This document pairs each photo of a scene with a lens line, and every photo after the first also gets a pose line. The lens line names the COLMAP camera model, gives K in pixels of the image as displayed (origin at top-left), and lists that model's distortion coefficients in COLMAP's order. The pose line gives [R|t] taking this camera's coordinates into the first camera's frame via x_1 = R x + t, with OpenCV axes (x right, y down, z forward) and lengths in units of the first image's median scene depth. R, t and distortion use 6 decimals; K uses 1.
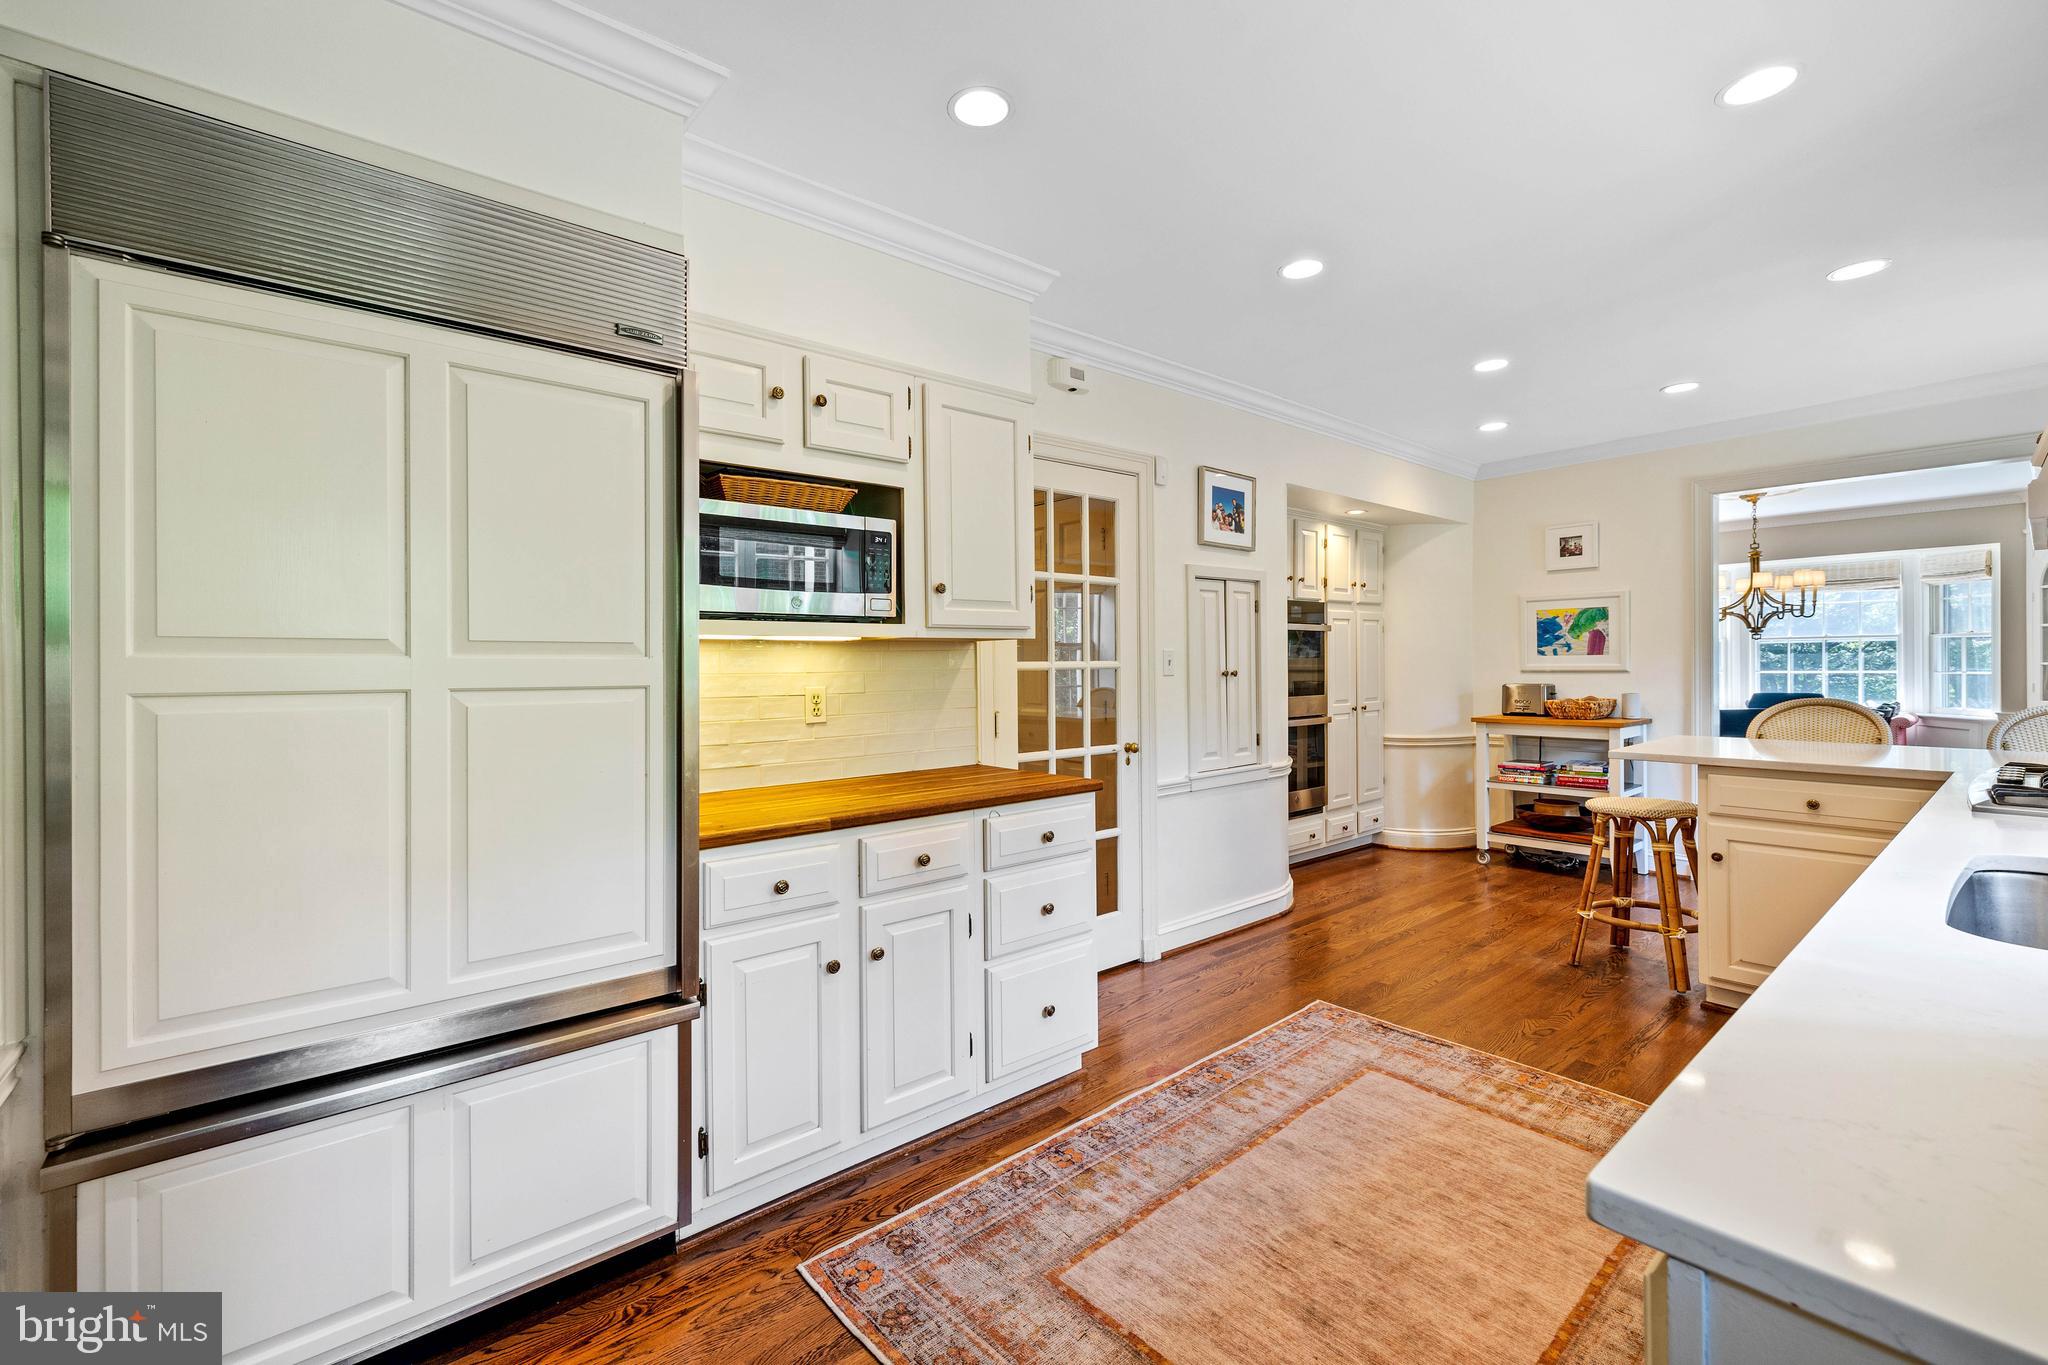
lens RADIAL K [[878.1, 0, 1016.7], [0, 878.1, 672.0], [0, 0, 1]] dist [0.000784, 0.000006]
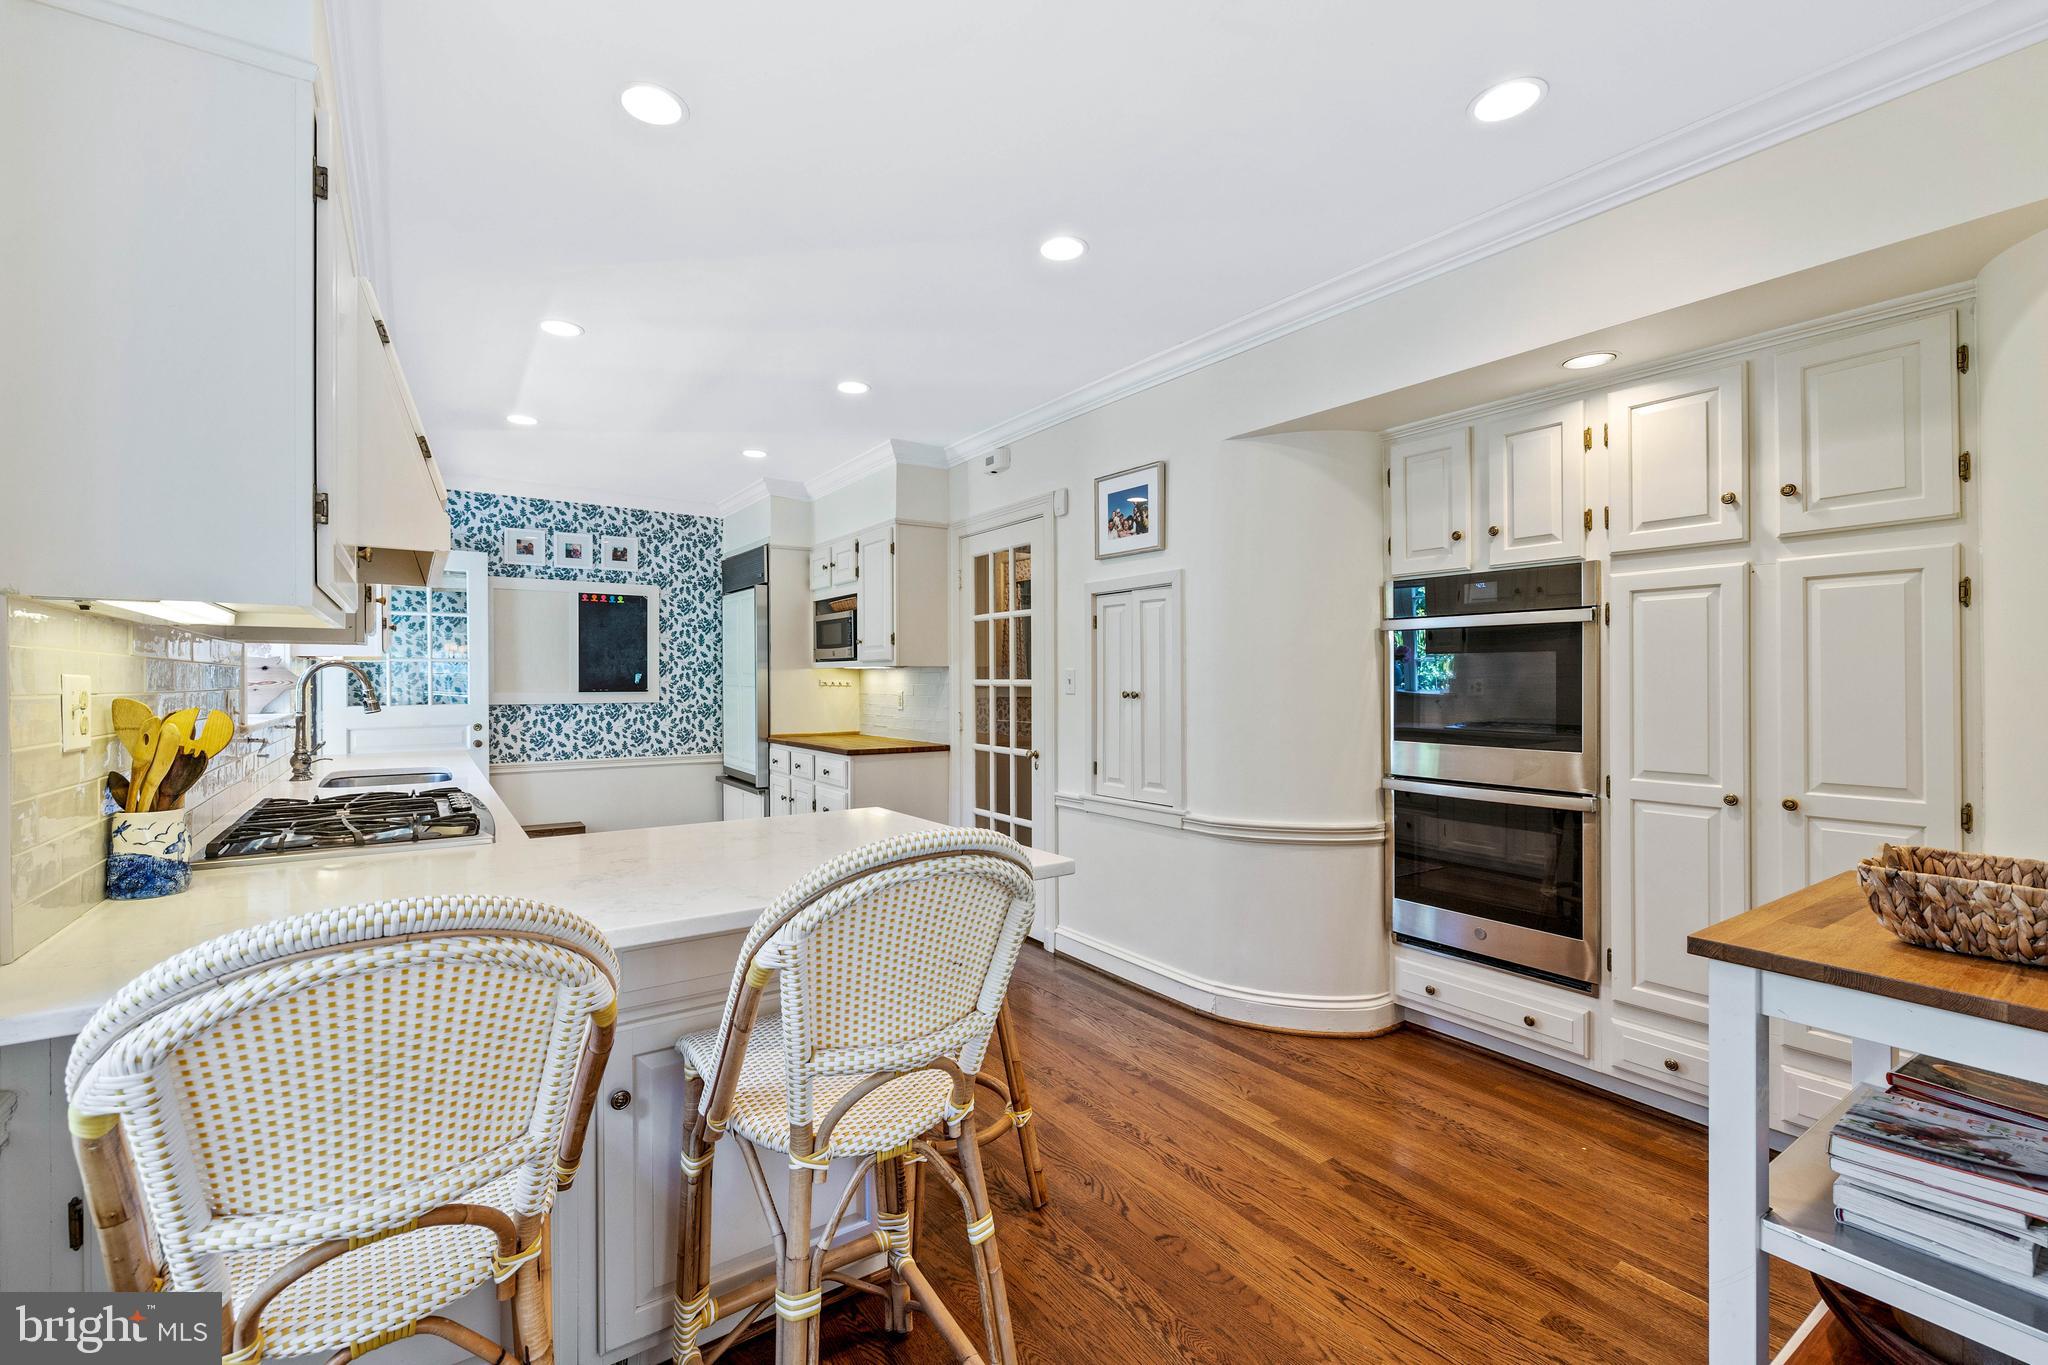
lens RADIAL K [[878.1, 0, 991.6], [0, 878.1, 682.0], [0, 0, 1]] dist [0.000784, 0.000006]
pose [[-0.117059, 0.016073, -0.992995, 1.373020], [-0.005416, 0.999844, 0.016822, -0.030787], [0.993110, 0.007347, -0.116953, 1.154571]]
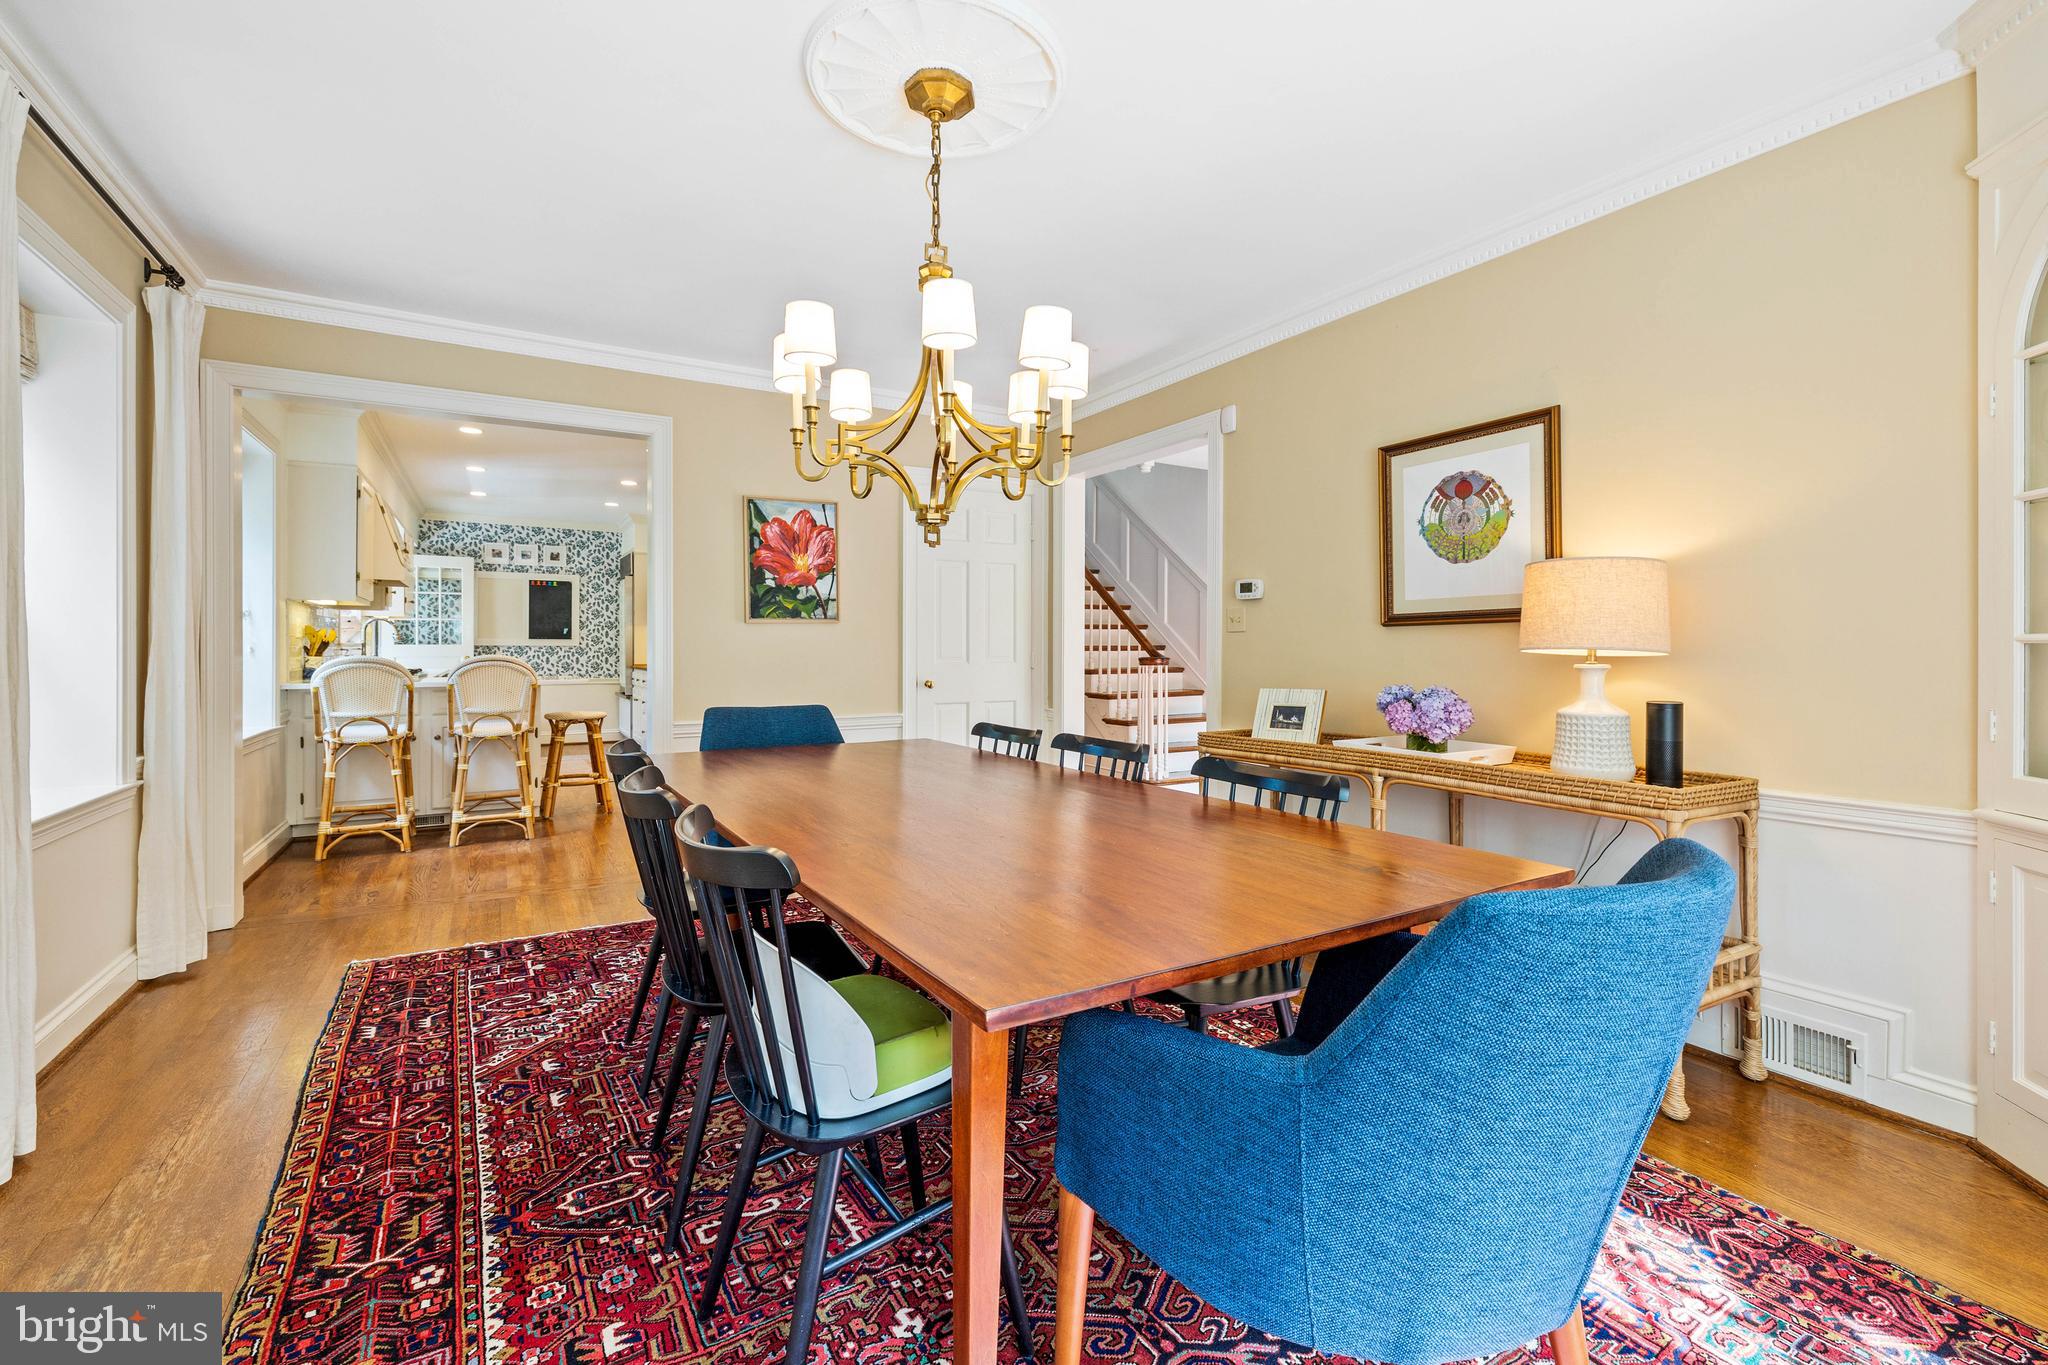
lens RADIAL K [[878.1, 0, 990.5], [0, 878.1, 644.8], [0, 0, 1]] dist [0.000784, 0.000006]
pose [[-0.184980, 0.010672, -0.982684, 2.314029], [-0.010700, 0.999860, 0.012873, -0.011673], [0.982684, 0.012896, -0.184840, 2.171964]]
